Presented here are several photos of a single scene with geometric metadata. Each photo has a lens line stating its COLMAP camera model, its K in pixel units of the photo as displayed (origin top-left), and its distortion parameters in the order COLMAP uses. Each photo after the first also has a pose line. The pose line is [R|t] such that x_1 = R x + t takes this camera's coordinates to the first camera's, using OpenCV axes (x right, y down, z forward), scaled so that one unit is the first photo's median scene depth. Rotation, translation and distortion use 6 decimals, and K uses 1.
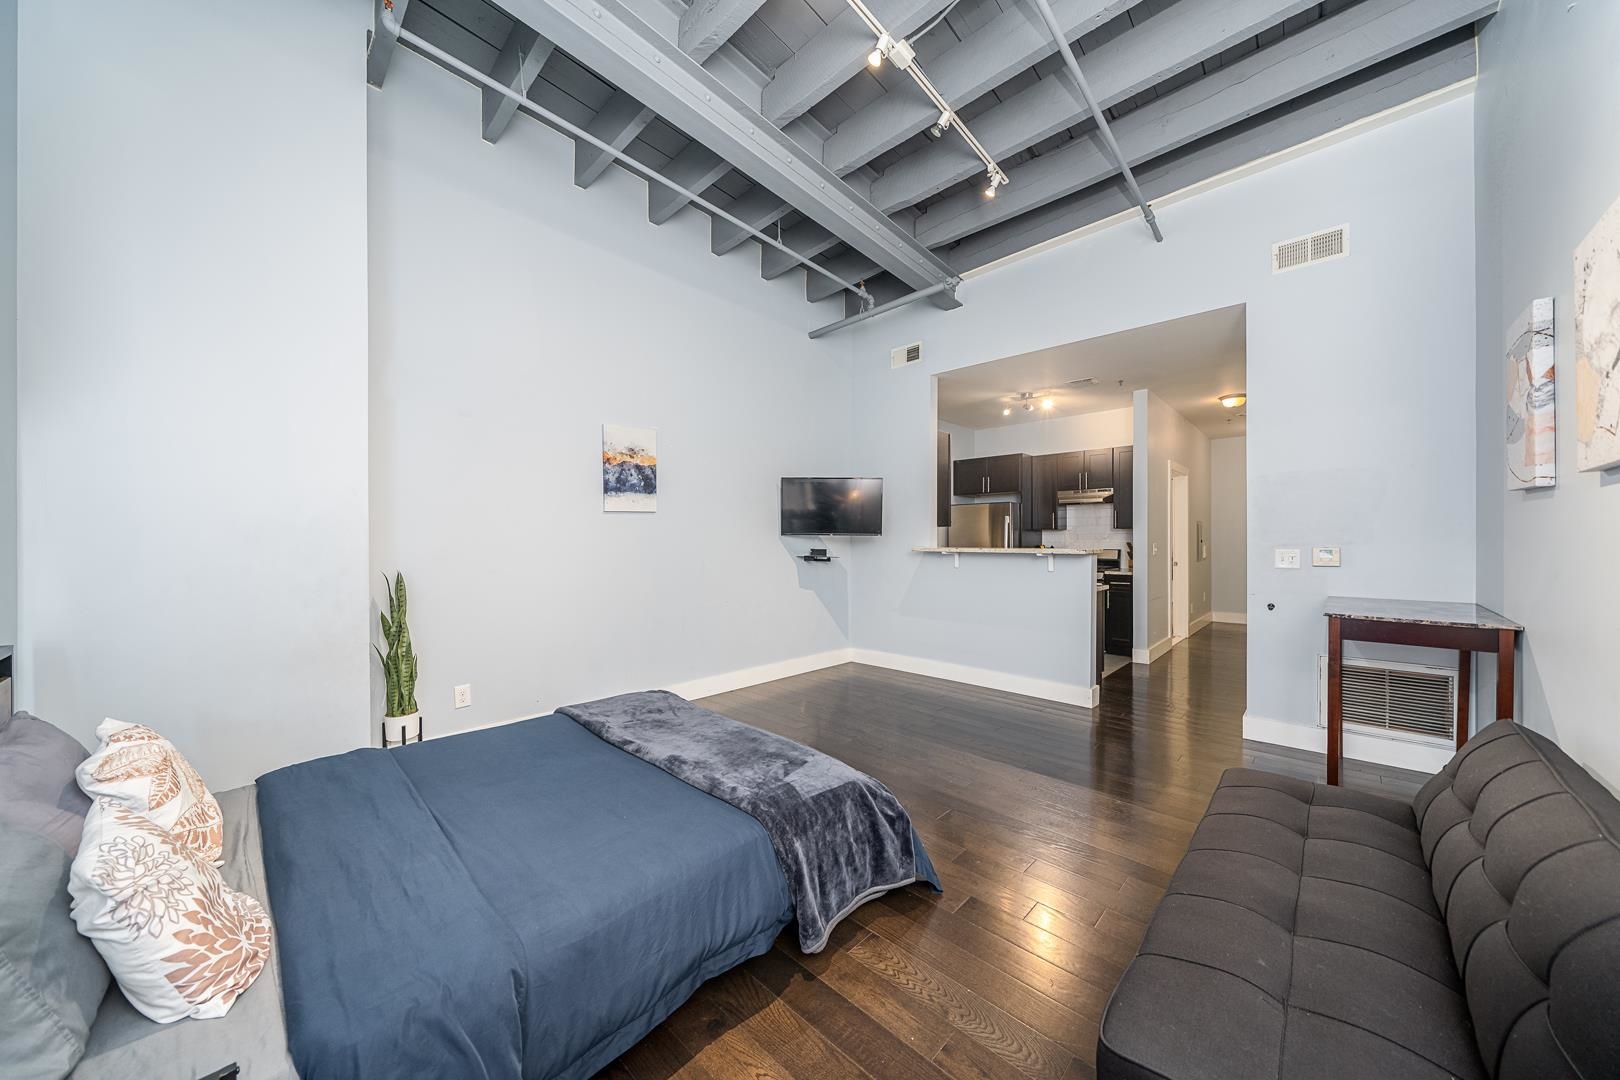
lens RADIAL K [[559.3, 0, 812.9], [0, 559.3, 541.7], [0, 0, 1]] dist [-0.004663, 0.000647]
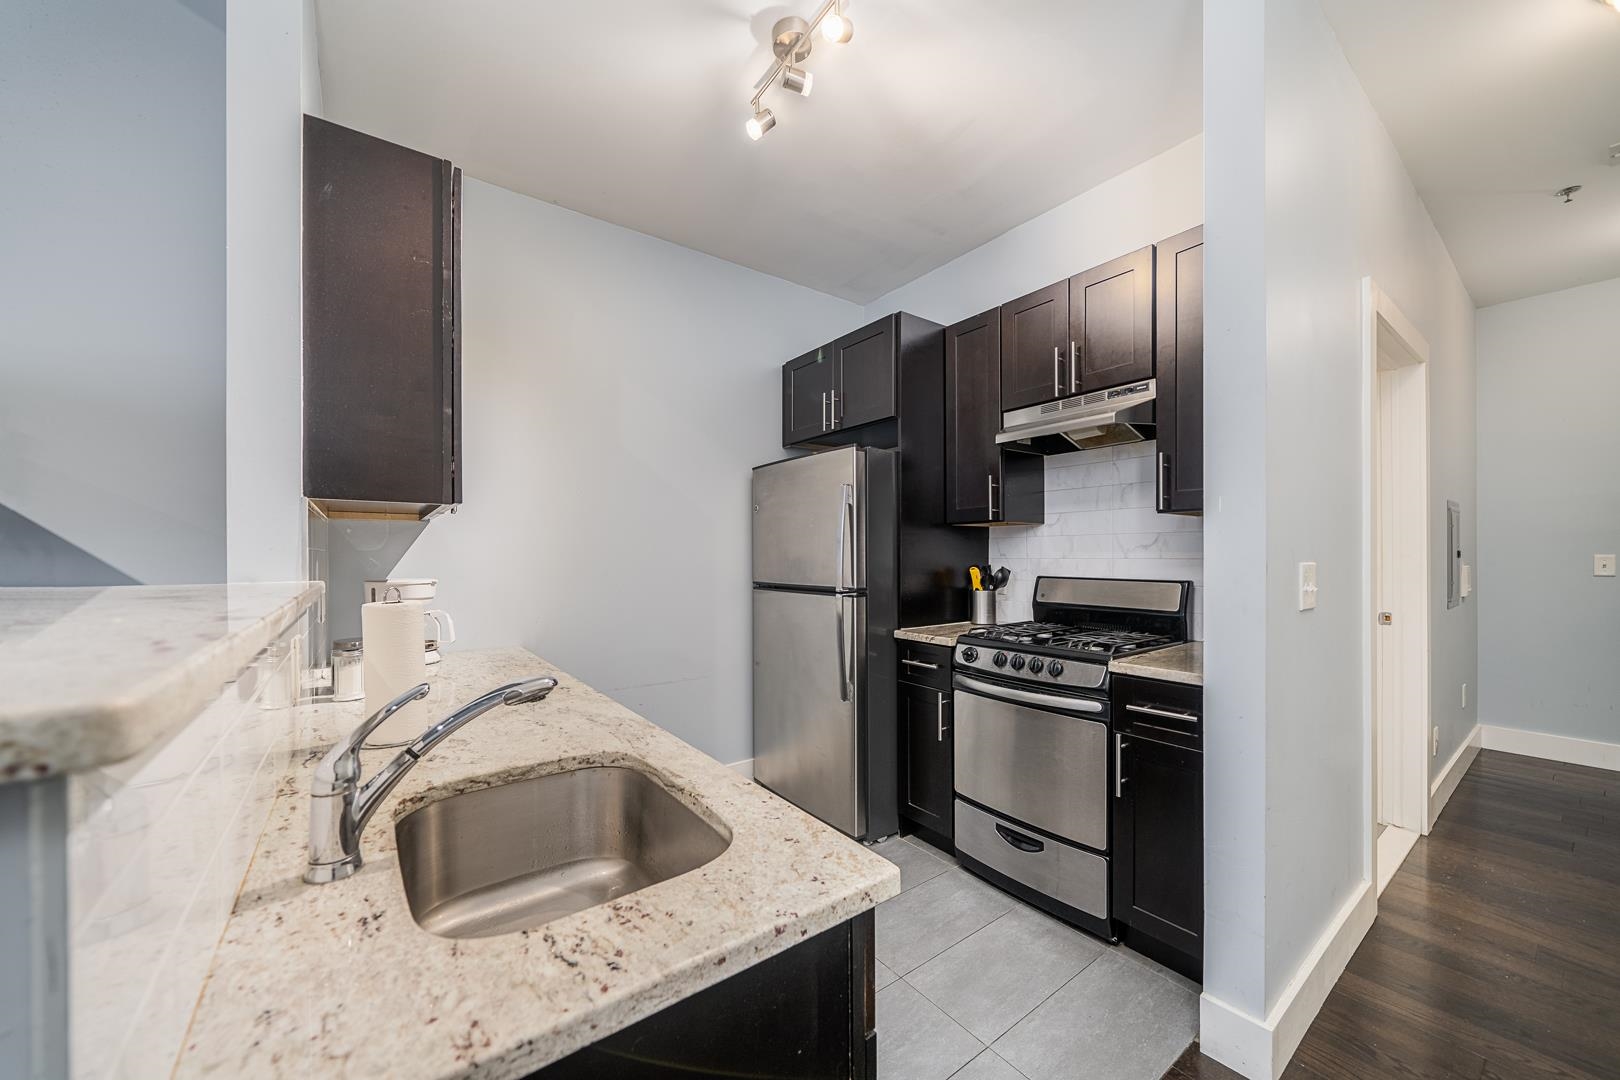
lens RADIAL K [[601.0, 0, 807.8], [0, 601.0, 551.2], [0, 0, 1]] dist [0.001662, -0.000050]
pose [[0.984980, -0.002547, -0.172651, 0.503020], [0.001950, 0.999992, -0.003627, -0.002311], [0.172659, 0.003235, 0.984976, 0.795417]]
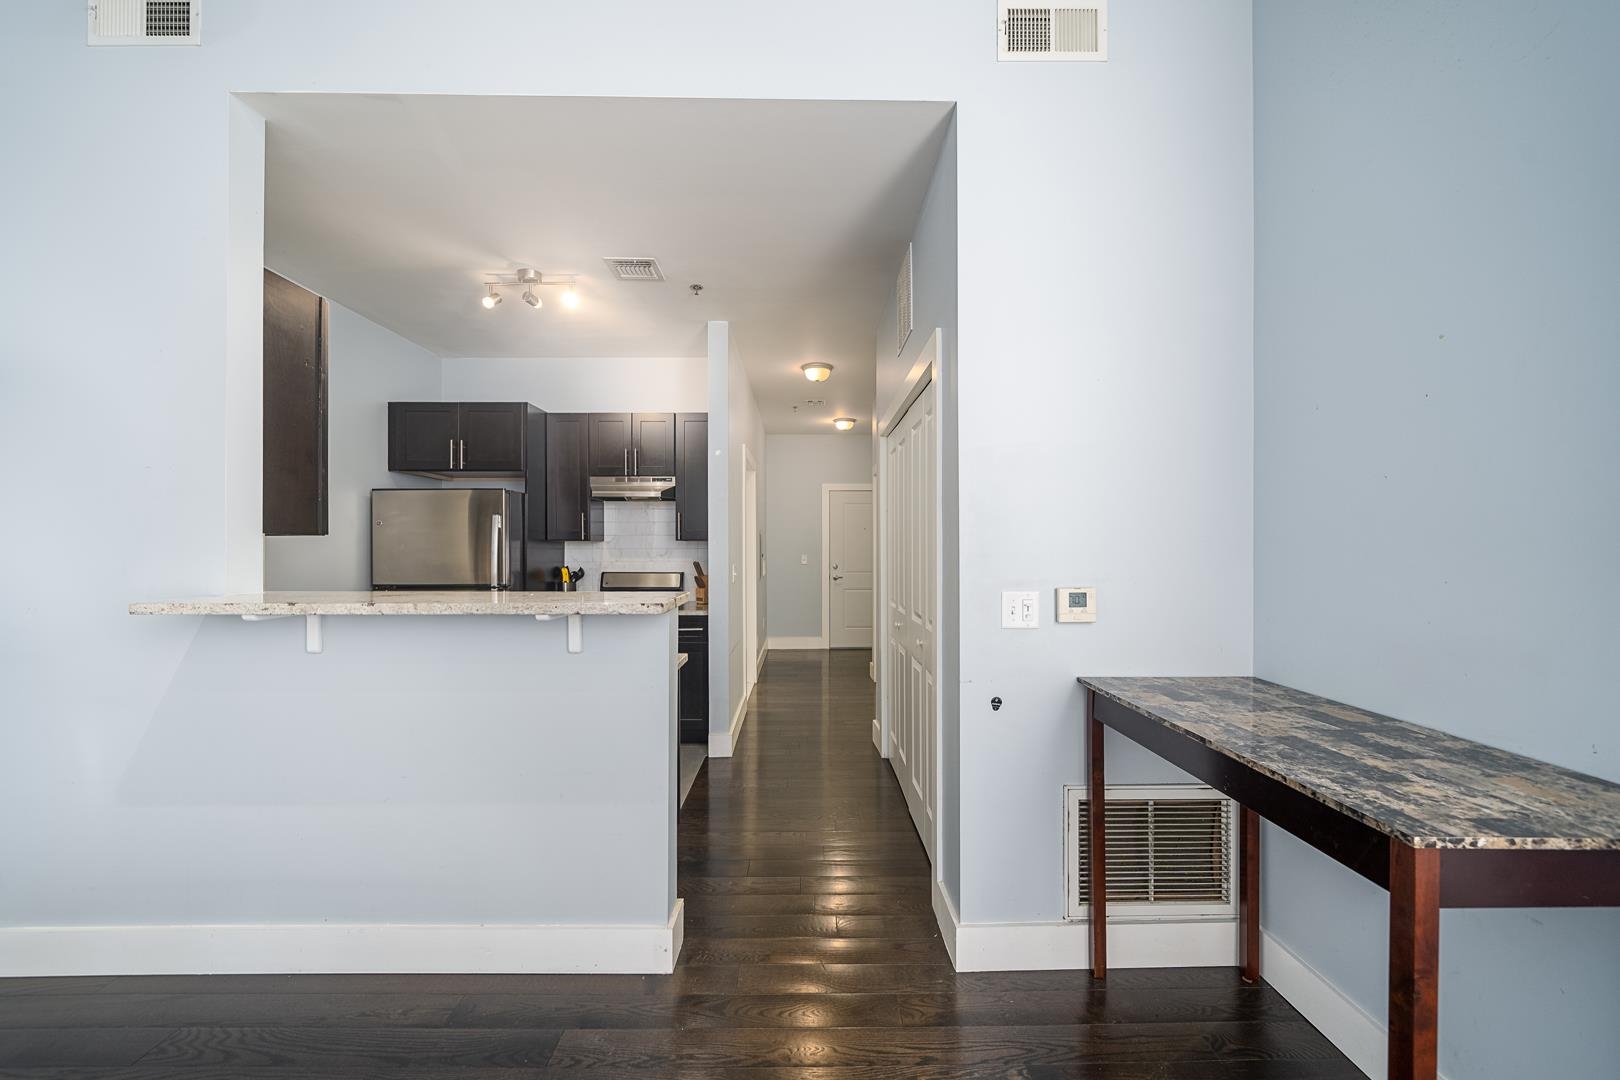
lens RADIAL K [[601.0, 0, 806.6], [0, 601.0, 552.2], [0, 0, 1]] dist [0.001662, -0.000050]
pose [[0.723436, -0.008526, 0.690339, 0.212657], [0.001712, 0.999943, 0.010556, -0.020920], [-0.690389, -0.006455, 0.723409, 0.493849]]
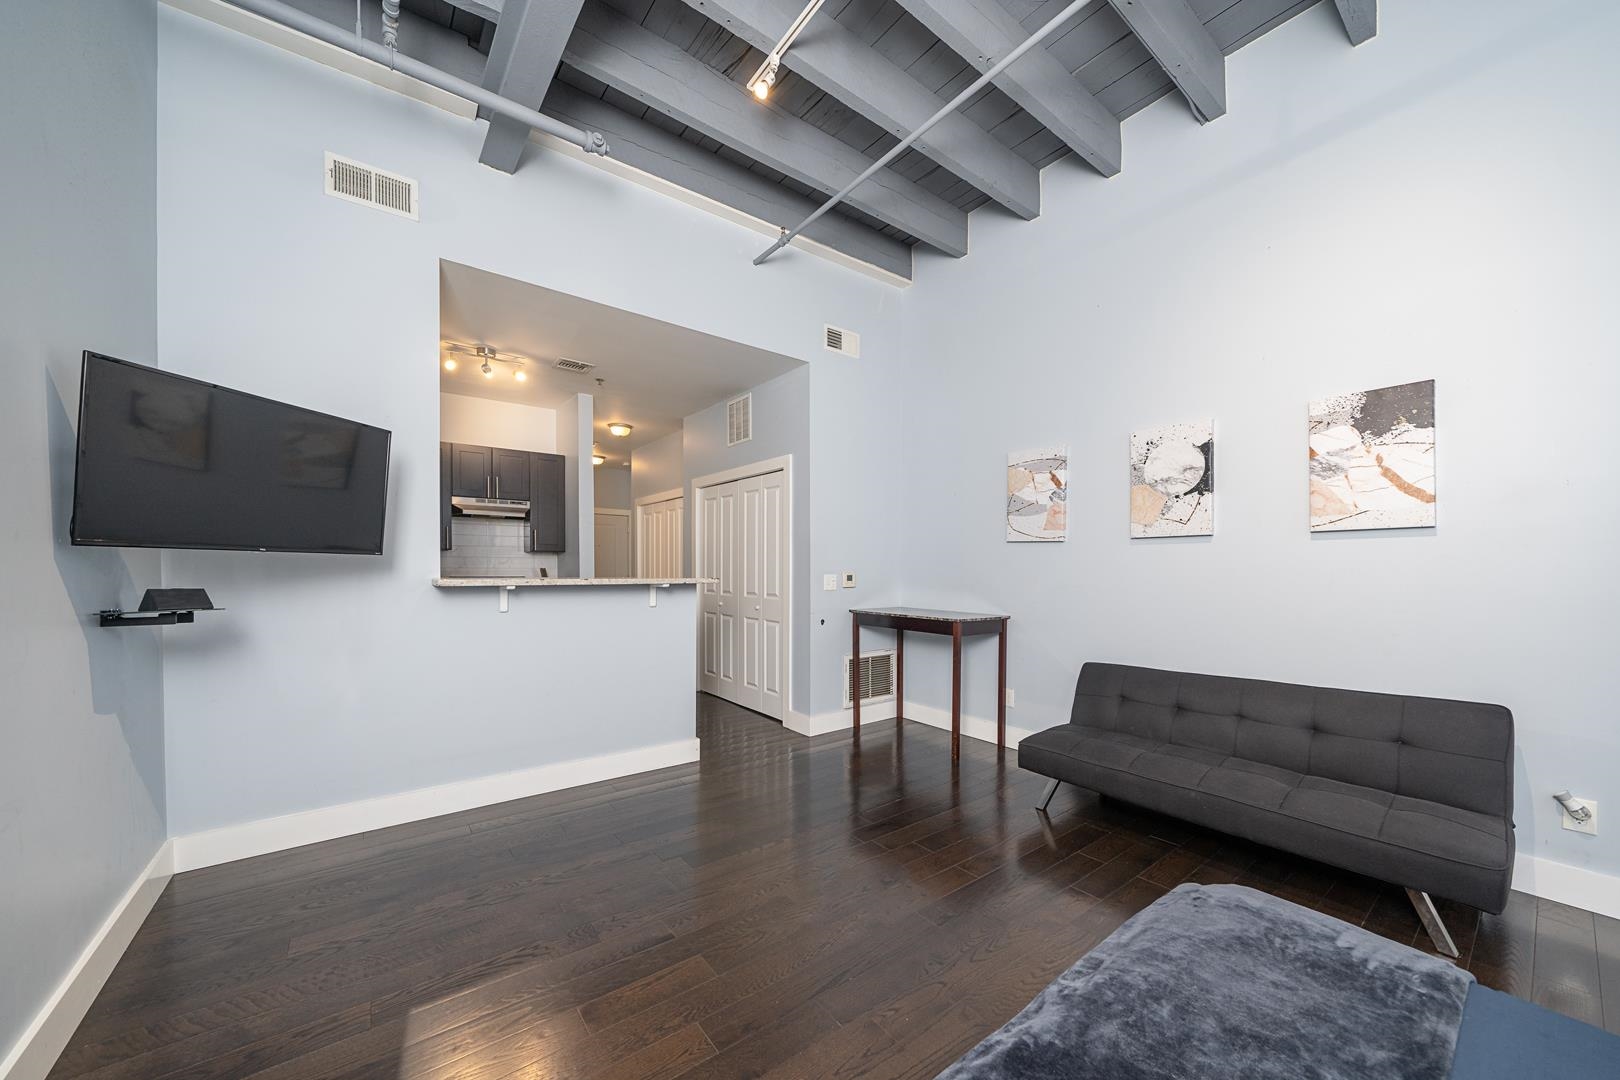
lens RADIAL K [[586.3, 0, 819.5], [0, 586.3, 575.3], [0, 0, 1]] dist [0.000613, -0.000024]
pose [[0.146764, -0.012711, 0.989090, -0.304495], [-0.003300, 0.999906, 0.013339, -0.002080], [-0.989166, -0.005222, 0.146709, 0.563321]]
